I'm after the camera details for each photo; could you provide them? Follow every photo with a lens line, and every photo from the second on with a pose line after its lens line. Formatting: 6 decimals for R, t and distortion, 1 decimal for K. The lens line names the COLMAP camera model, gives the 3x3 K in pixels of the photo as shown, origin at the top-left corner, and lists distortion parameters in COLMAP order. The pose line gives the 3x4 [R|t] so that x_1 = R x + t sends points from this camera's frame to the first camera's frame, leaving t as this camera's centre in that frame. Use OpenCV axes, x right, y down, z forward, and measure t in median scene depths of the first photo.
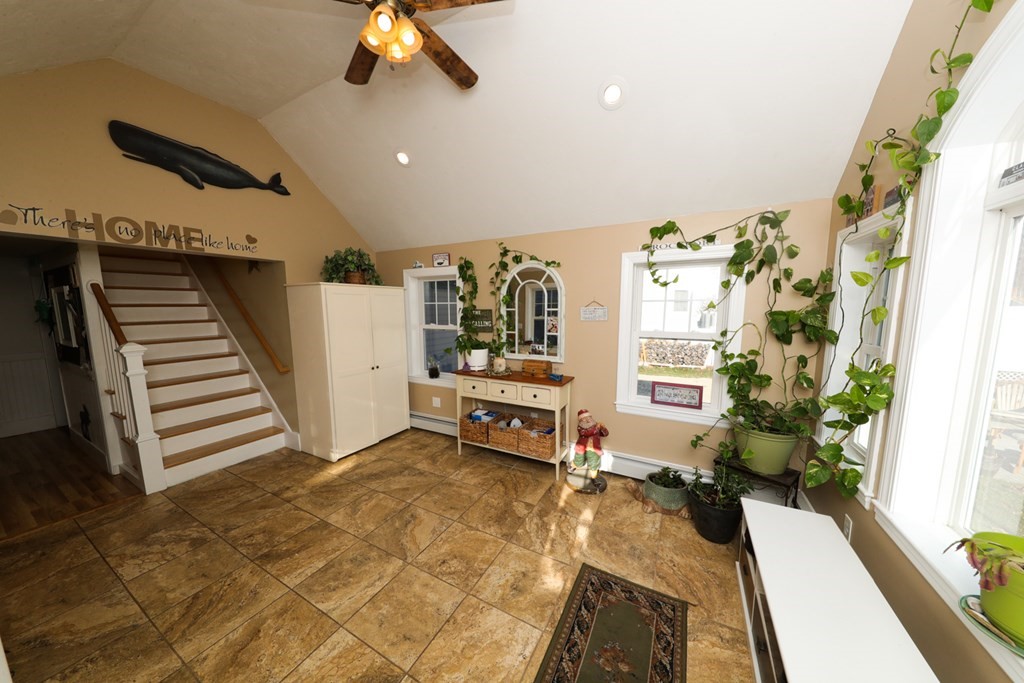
lens RADIAL K [[323.0, 0, 514.0], [0, 323.0, 343.0], [0, 0, 1]] dist [0.007935, -0.004691]
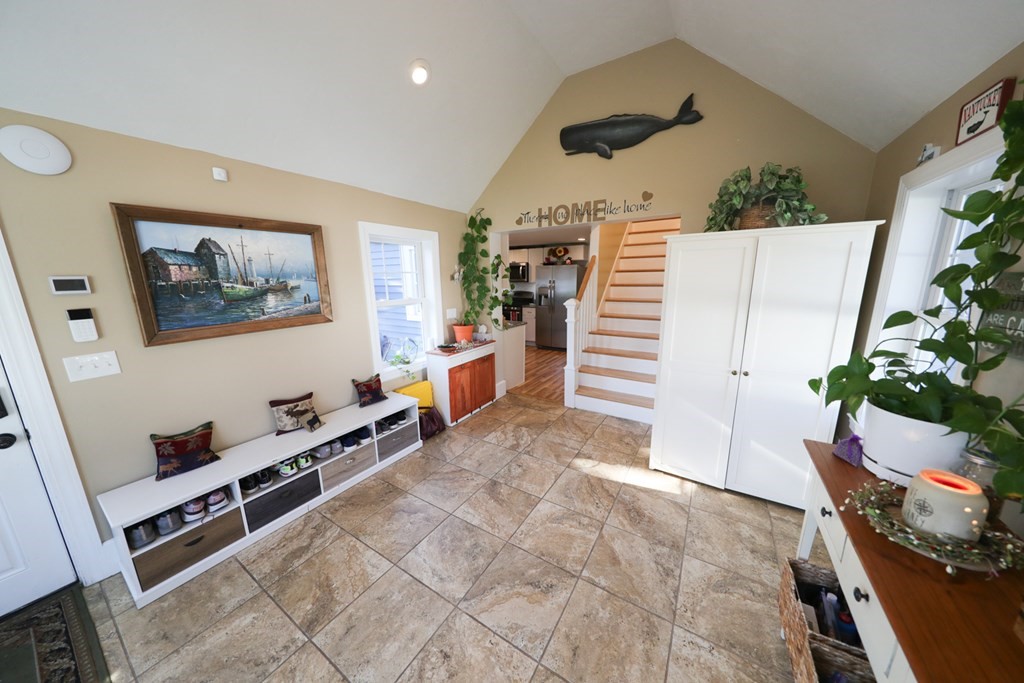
lens RADIAL K [[323.0, 0, 514.0], [0, 323.0, 343.0], [0, 0, 1]] dist [0.007935, -0.004691]
pose [[-0.065543, 0.206390, -0.976272, 0.216718], [-0.098835, 0.972222, 0.212169, -0.081892], [0.992943, 0.110396, -0.043324, 0.804837]]
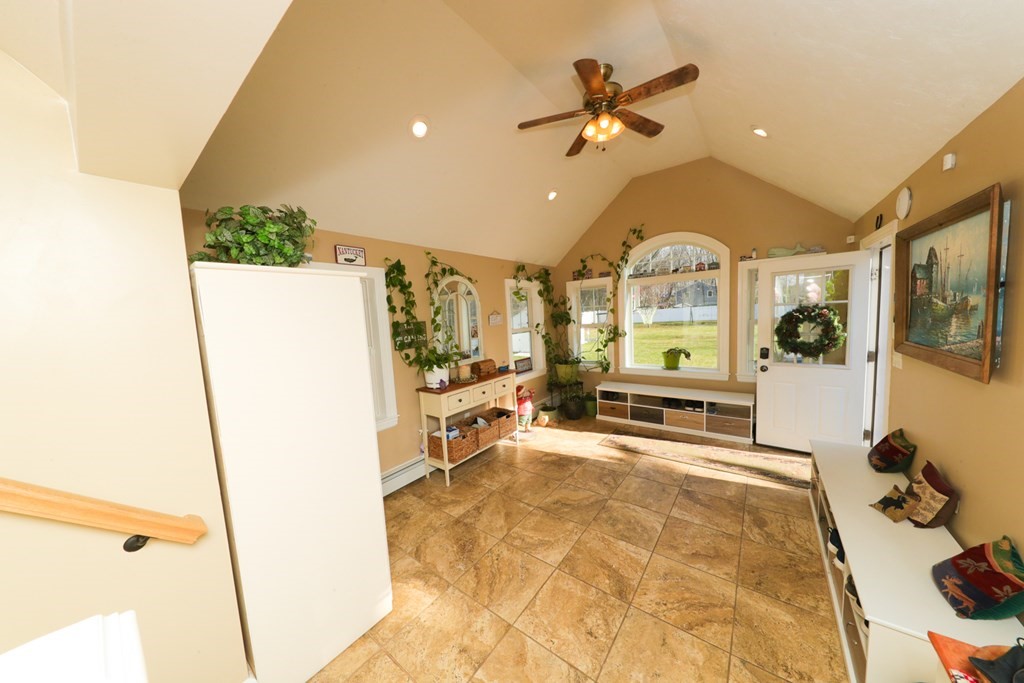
lens RADIAL K [[322.5, 0, 512.6], [0, 322.5, 343.7], [0, 0, 1]] dist [0.007470, -0.004116]
pose [[0.161554, -0.096209, 0.982163, -1.206553], [0.166109, 0.983688, 0.069036, -0.080542], [-0.972784, 0.151993, 0.174900, 0.777230]]
